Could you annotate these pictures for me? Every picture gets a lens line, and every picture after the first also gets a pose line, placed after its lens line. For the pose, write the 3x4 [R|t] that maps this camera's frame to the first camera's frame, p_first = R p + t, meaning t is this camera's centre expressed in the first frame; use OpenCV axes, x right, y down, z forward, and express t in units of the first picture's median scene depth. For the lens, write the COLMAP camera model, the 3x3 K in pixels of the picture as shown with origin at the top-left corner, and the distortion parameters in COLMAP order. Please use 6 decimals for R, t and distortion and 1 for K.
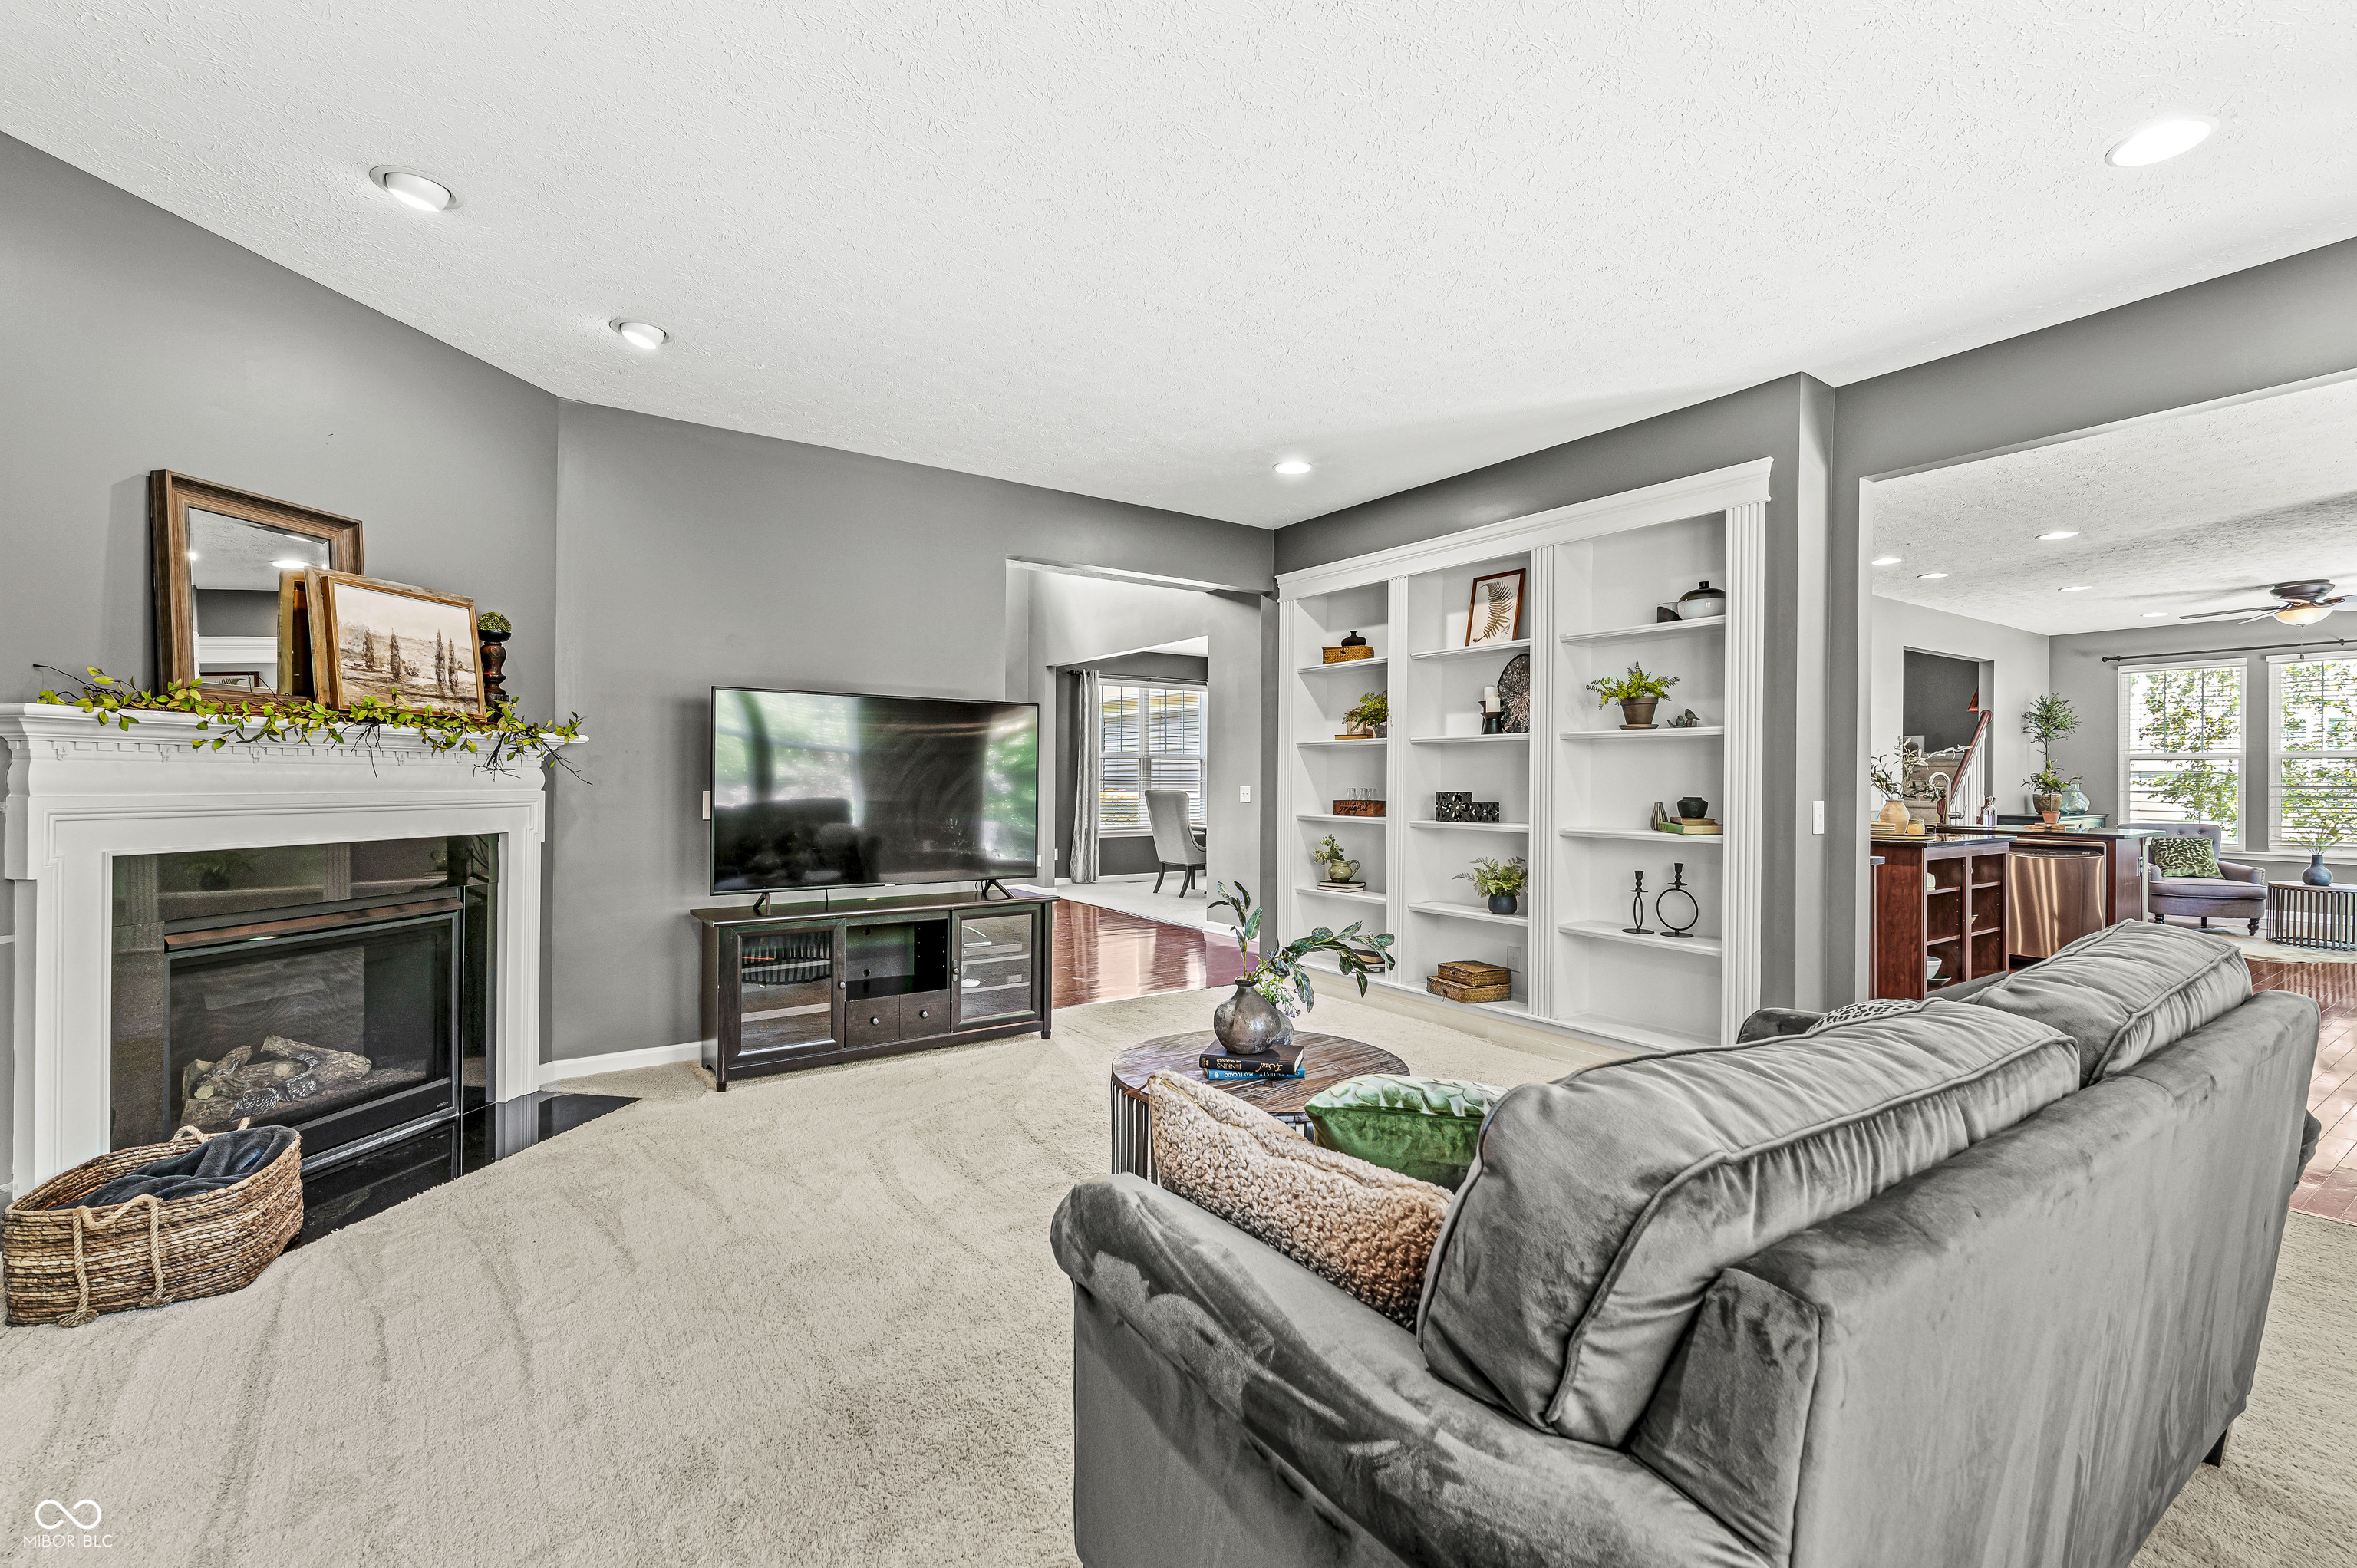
lens RADIAL K [[1033.0, 0, 1179.9], [0, 1033.0, 784.9], [0, 0, 1]] dist [-0.004291, 0.000141]
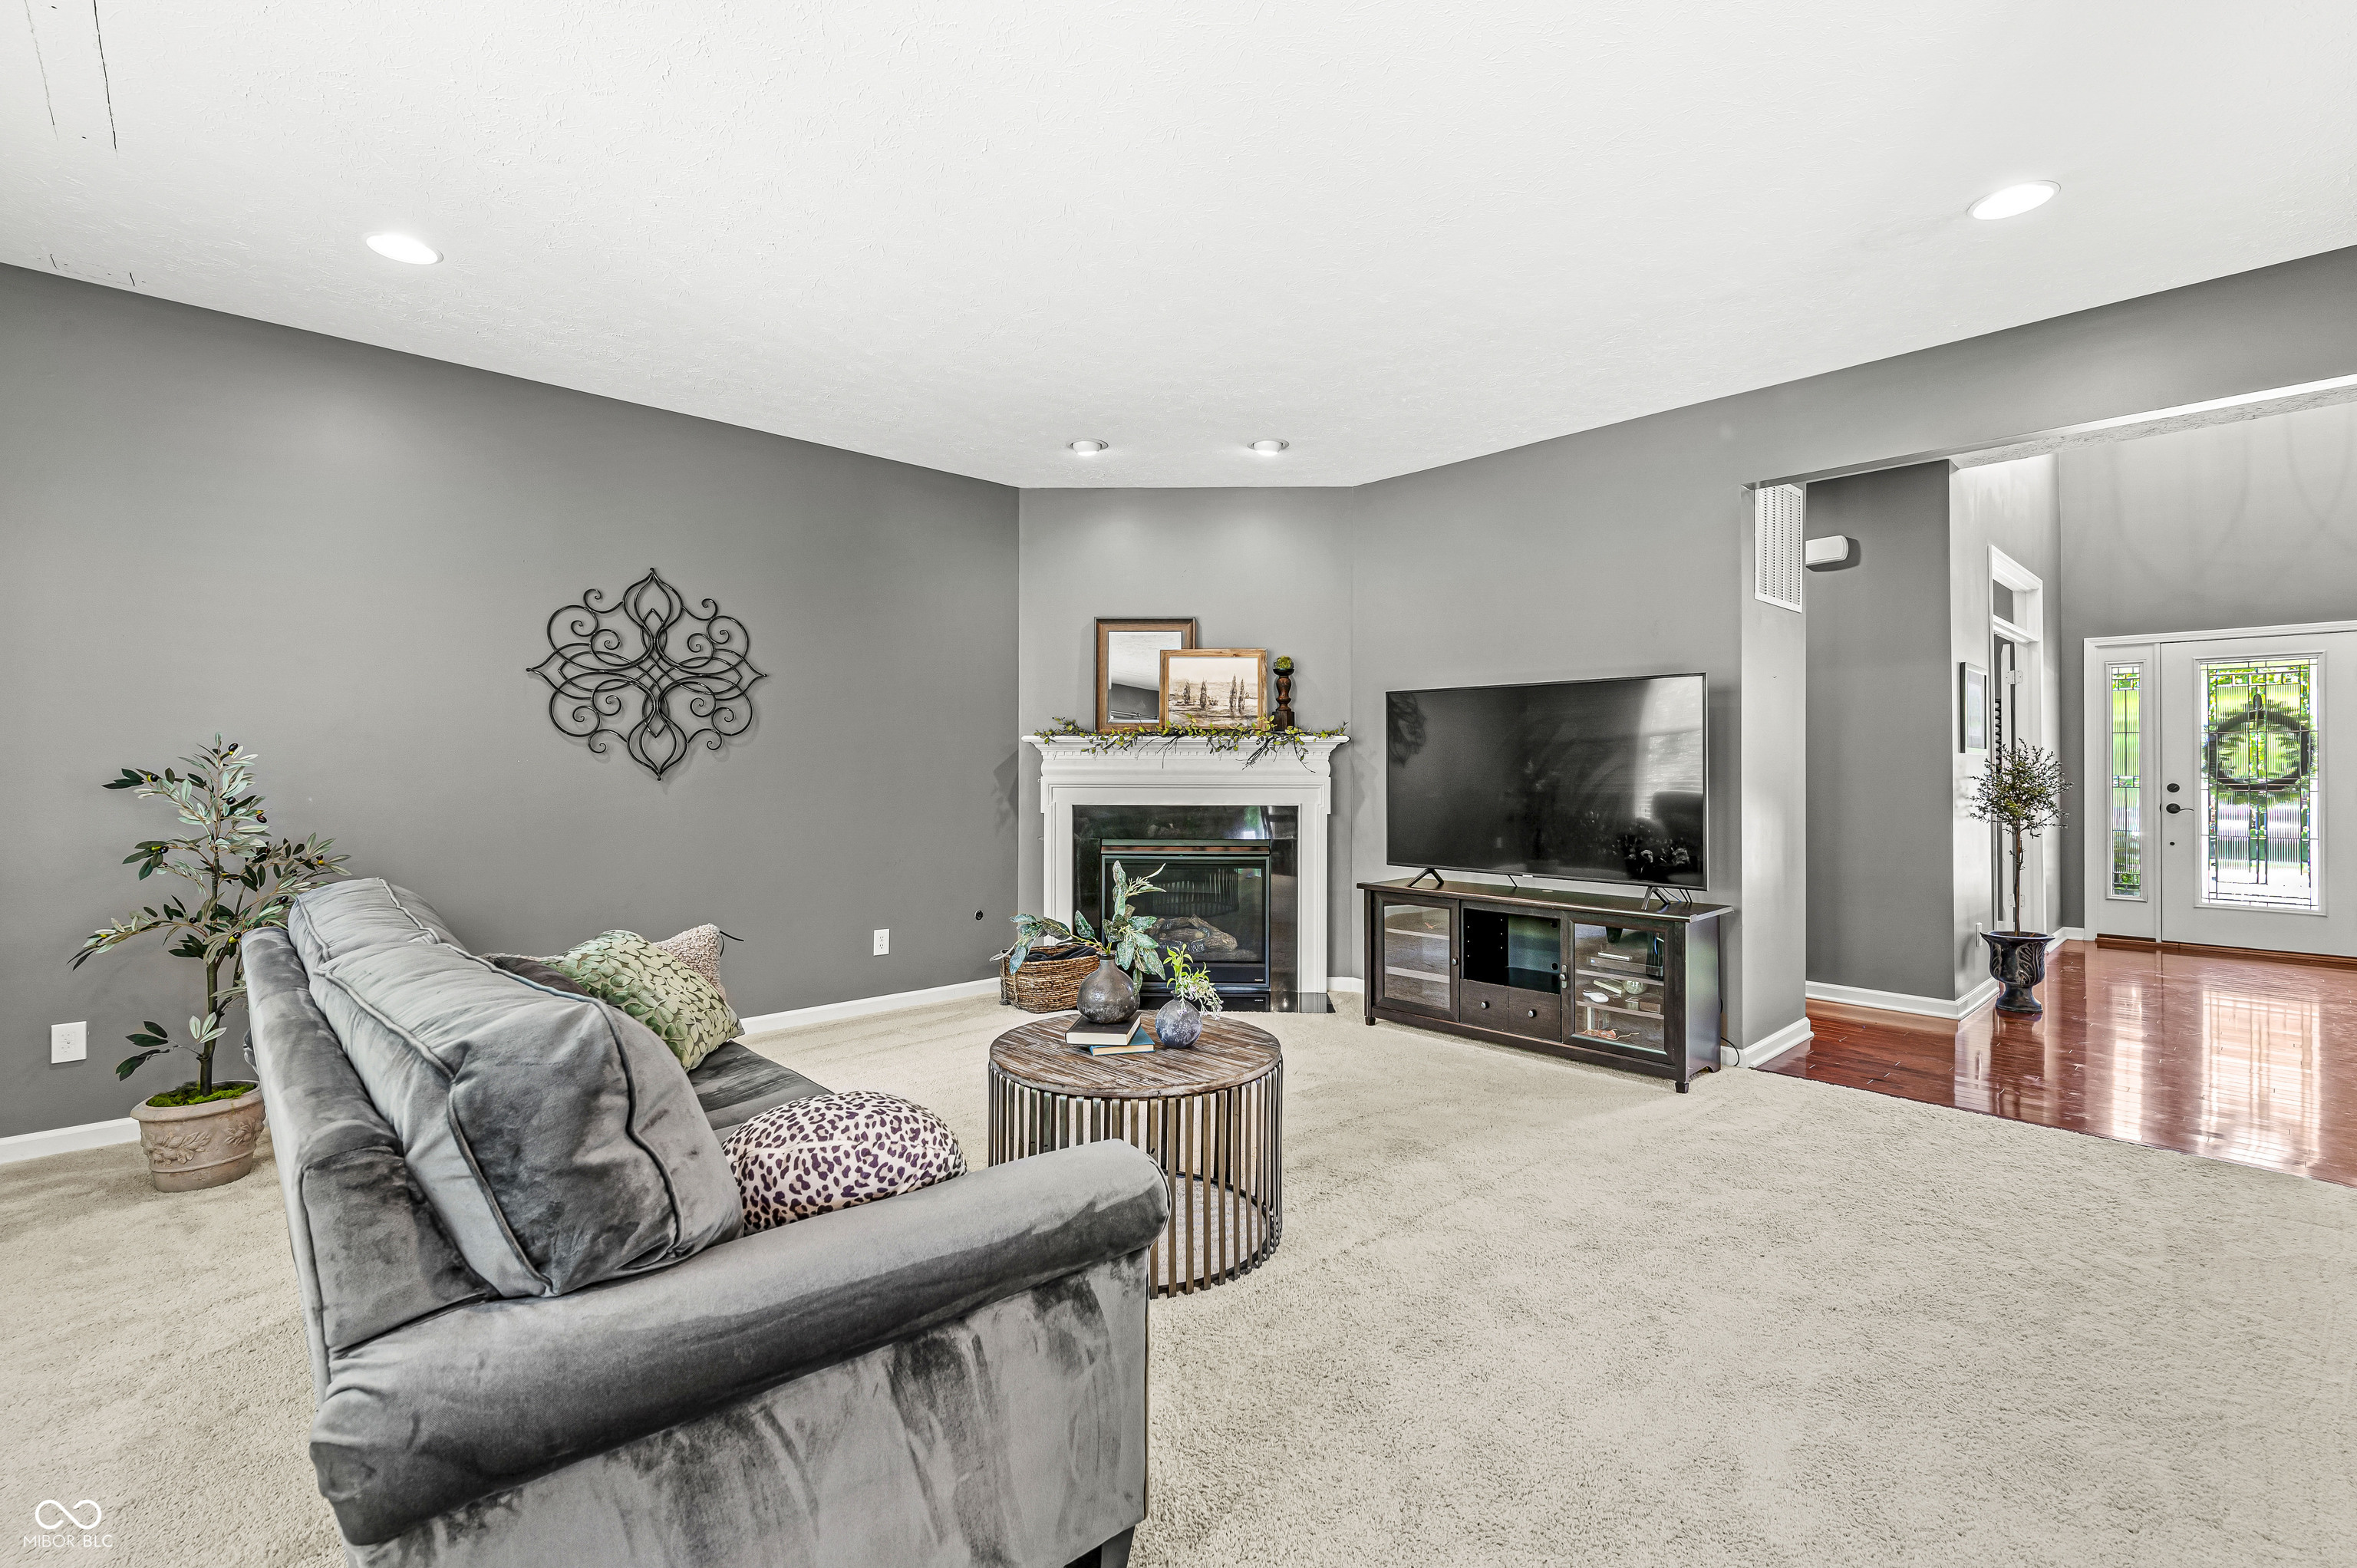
lens RADIAL K [[1033.0, 0, 1176.5], [0, 1033.0, 774.3], [0, 0, 1]] dist [-0.004291, 0.000141]
pose [[0.143198, -0.000767, -0.989694, 0.671059], [-0.006536, 0.999977, -0.001721, 0.004766], [0.989672, 0.006715, 0.143190, 0.552339]]
